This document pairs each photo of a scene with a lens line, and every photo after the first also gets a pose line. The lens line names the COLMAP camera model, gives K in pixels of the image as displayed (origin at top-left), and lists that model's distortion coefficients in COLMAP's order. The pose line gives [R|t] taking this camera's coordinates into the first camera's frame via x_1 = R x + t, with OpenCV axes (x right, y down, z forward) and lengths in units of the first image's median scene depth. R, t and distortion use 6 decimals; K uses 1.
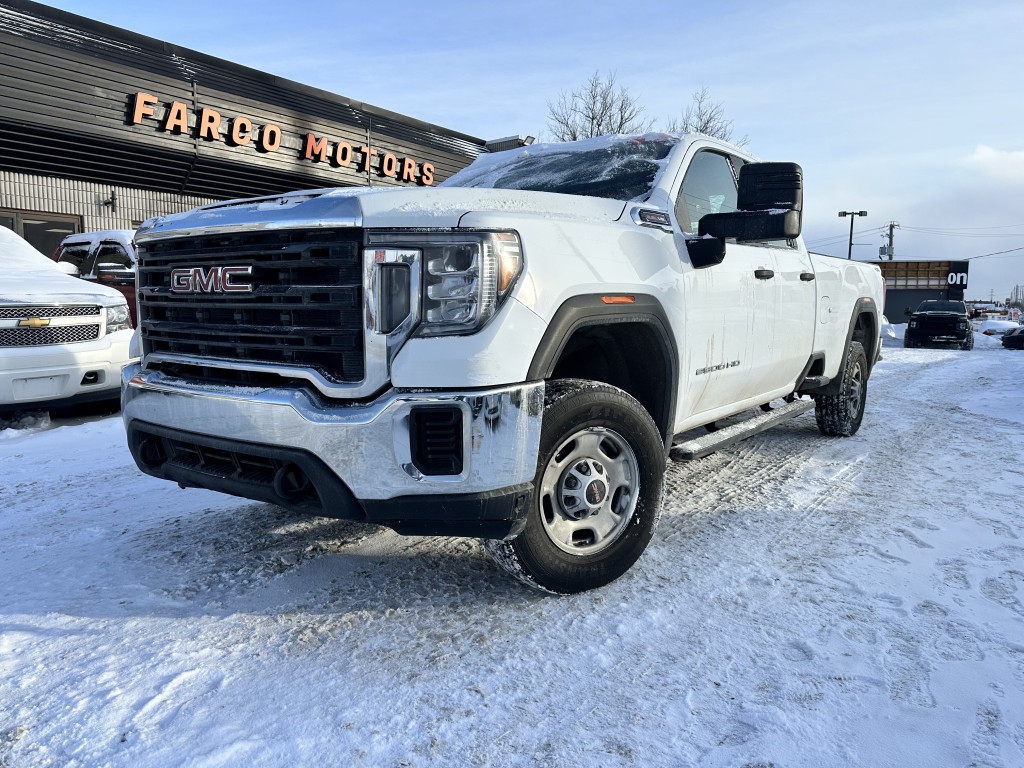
lens RADIAL K [[702.6, 0, 518.8], [0, 702.6, 386.0], [0, 0, 1]] dist [0.038818, -0.041479]
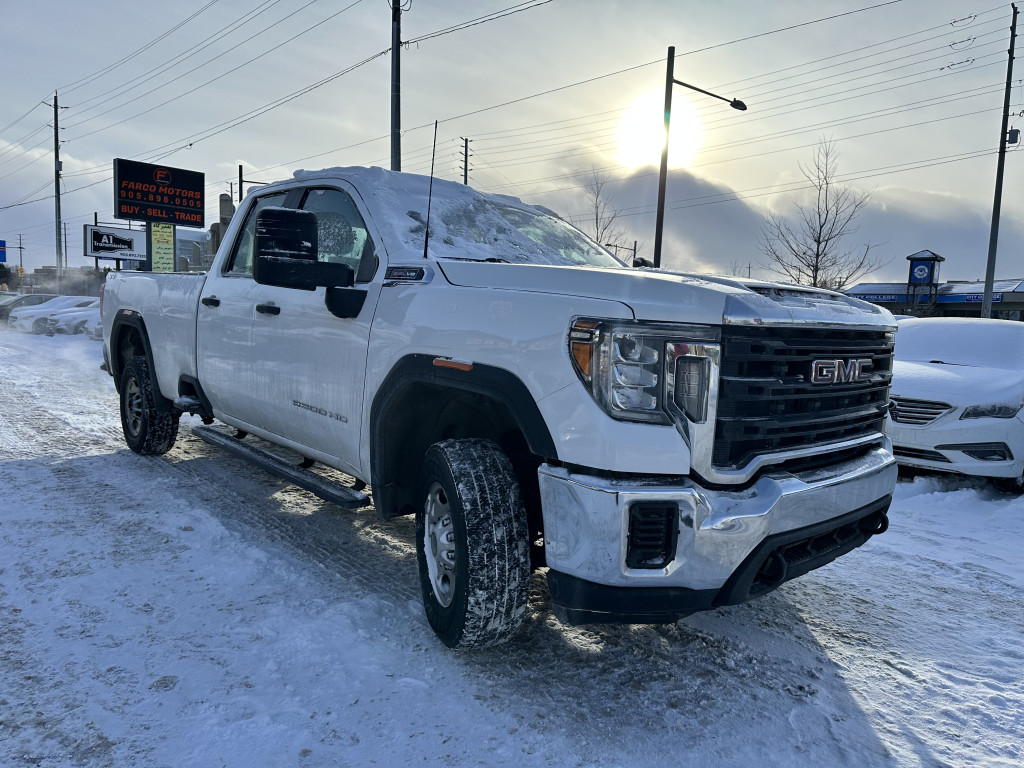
lens RADIAL K [[702.6, 0, 513.8], [0, 702.6, 390.8], [0, 0, 1]] dist [0.038818, -0.041479]
pose [[0.208157, -0.106414, 0.972290, -0.226358], [0.062465, 0.993481, 0.095360, -0.036046], [-0.976099, 0.040884, 0.213447, 0.179292]]
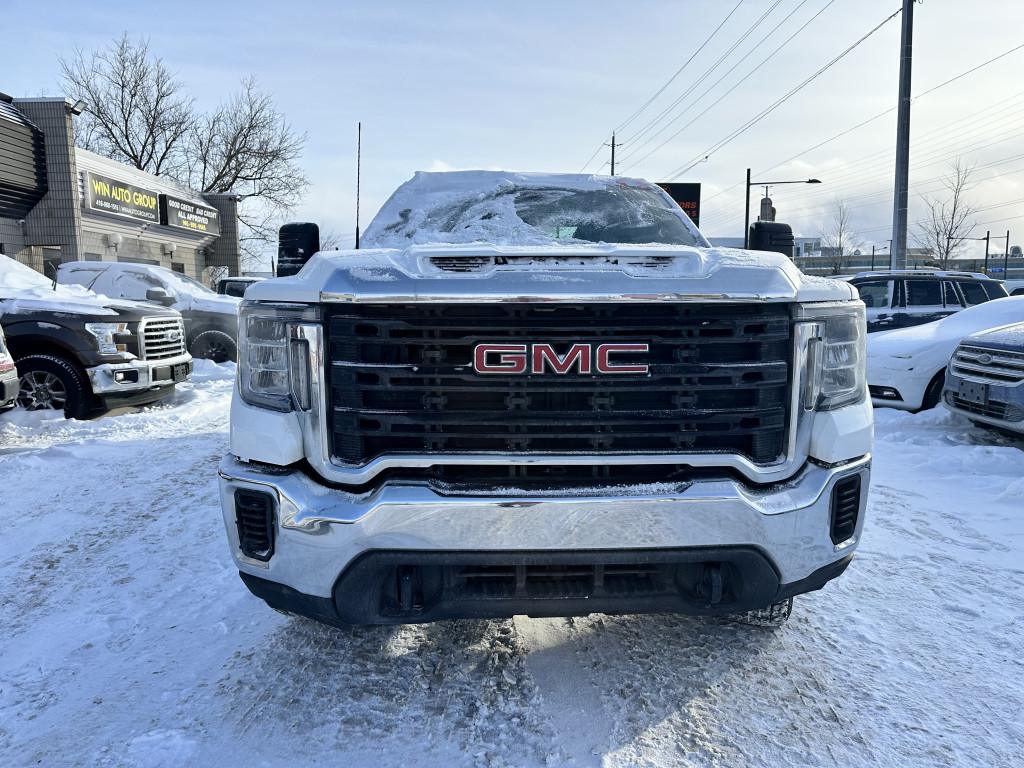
lens RADIAL K [[702.6, 0, 519.0], [0, 702.6, 382.3], [0, 0, 1]] dist [0.038818, -0.041479]
pose [[0.794288, -0.080164, 0.602230, -0.136313], [0.076146, 0.996576, 0.032227, -0.021690], [-0.602751, 0.020260, 0.797672, 0.056271]]
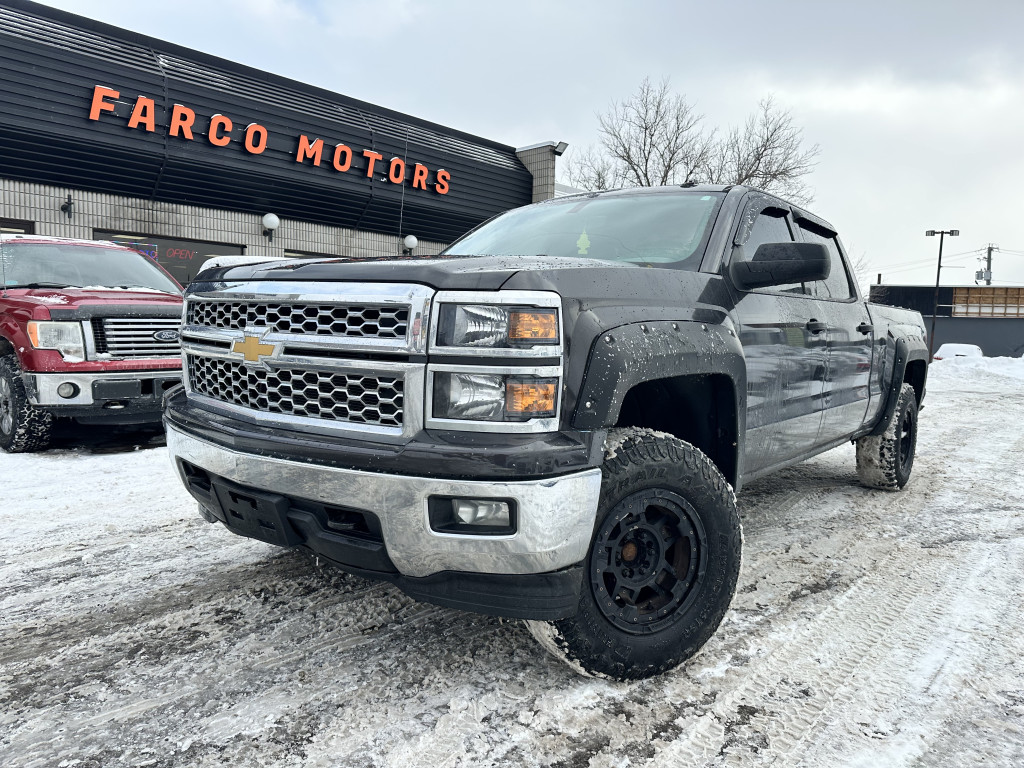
lens RADIAL K [[702.6, 0, 512.0], [0, 702.6, 383.7], [0, 0, 1]] dist [0.038818, -0.041479]
pose [[0.993705, 0.028780, -0.108266, 0.091341], [-0.032190, 0.999035, -0.029876, -0.022995], [0.107302, 0.033173, 0.993673, 0.157137]]
